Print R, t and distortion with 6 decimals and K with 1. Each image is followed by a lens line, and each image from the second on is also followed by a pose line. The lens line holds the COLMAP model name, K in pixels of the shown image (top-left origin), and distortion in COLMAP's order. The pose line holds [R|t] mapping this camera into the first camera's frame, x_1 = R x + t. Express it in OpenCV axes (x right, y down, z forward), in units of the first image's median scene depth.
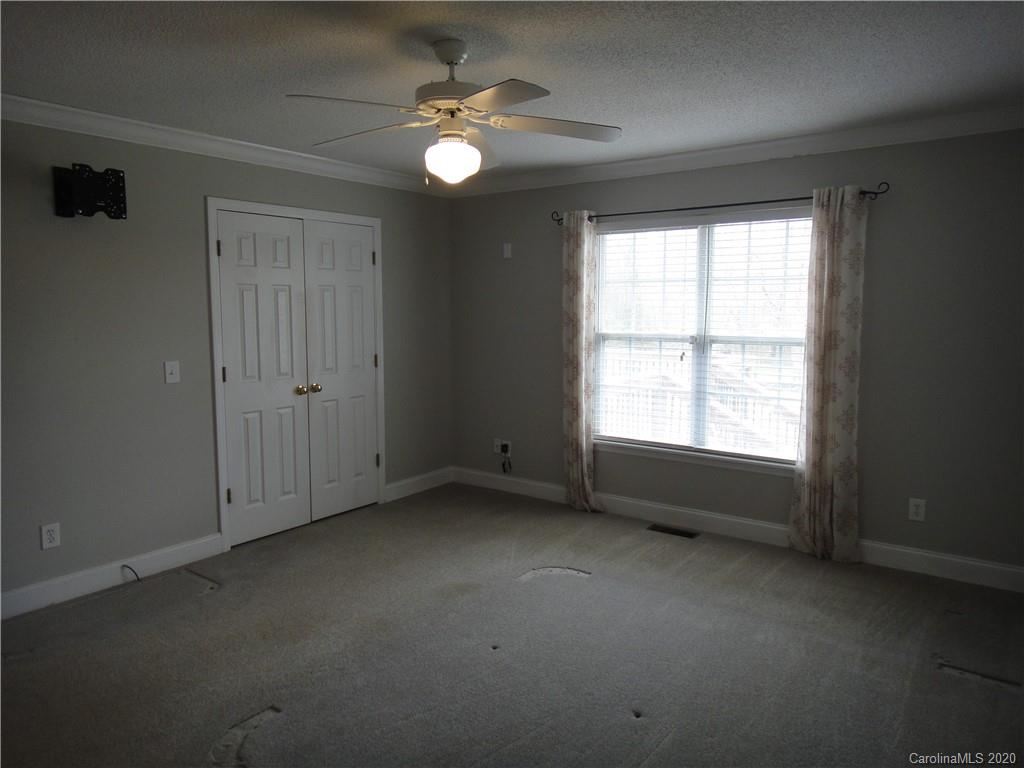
lens RADIAL K [[705.6, 0, 518.6], [0, 705.6, 386.5], [0, 0, 1]] dist [-0.003146, -0.001576]
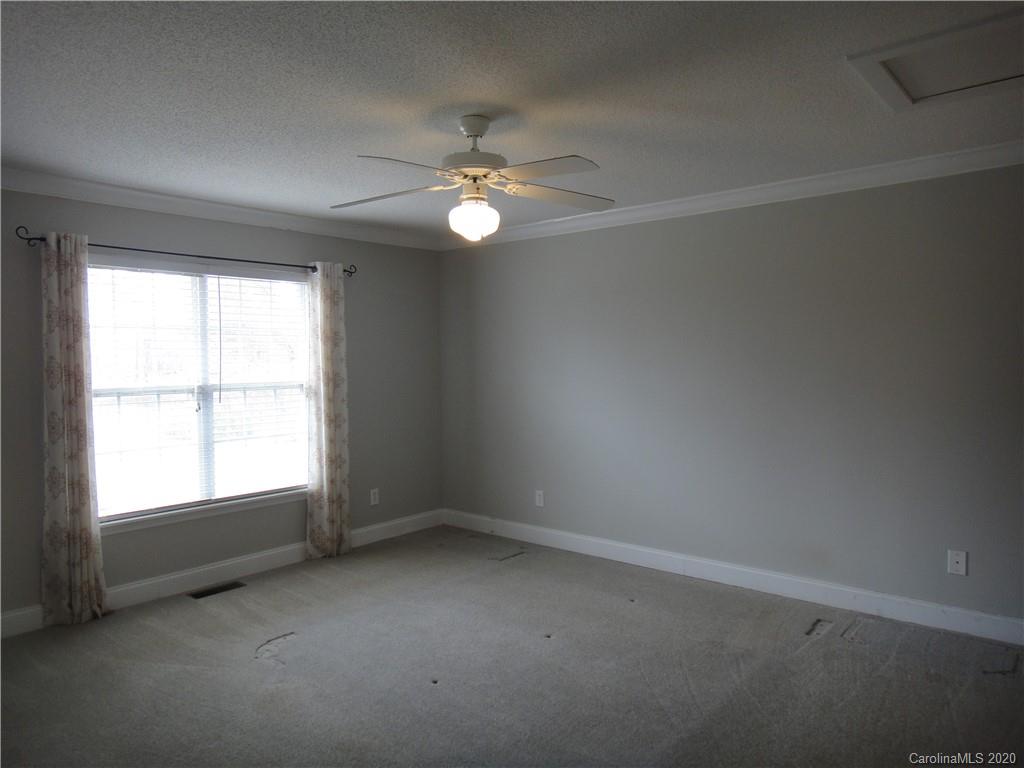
lens RADIAL K [[705.6, 0, 519.8], [0, 705.6, 379.5], [0, 0, 1]] dist [-0.003146, -0.001576]
pose [[0.050167, -0.038260, 0.998008, -0.744437], [0.115036, 0.992837, 0.032279, -0.064900], [-0.992094, 0.113188, 0.054209, 0.541357]]
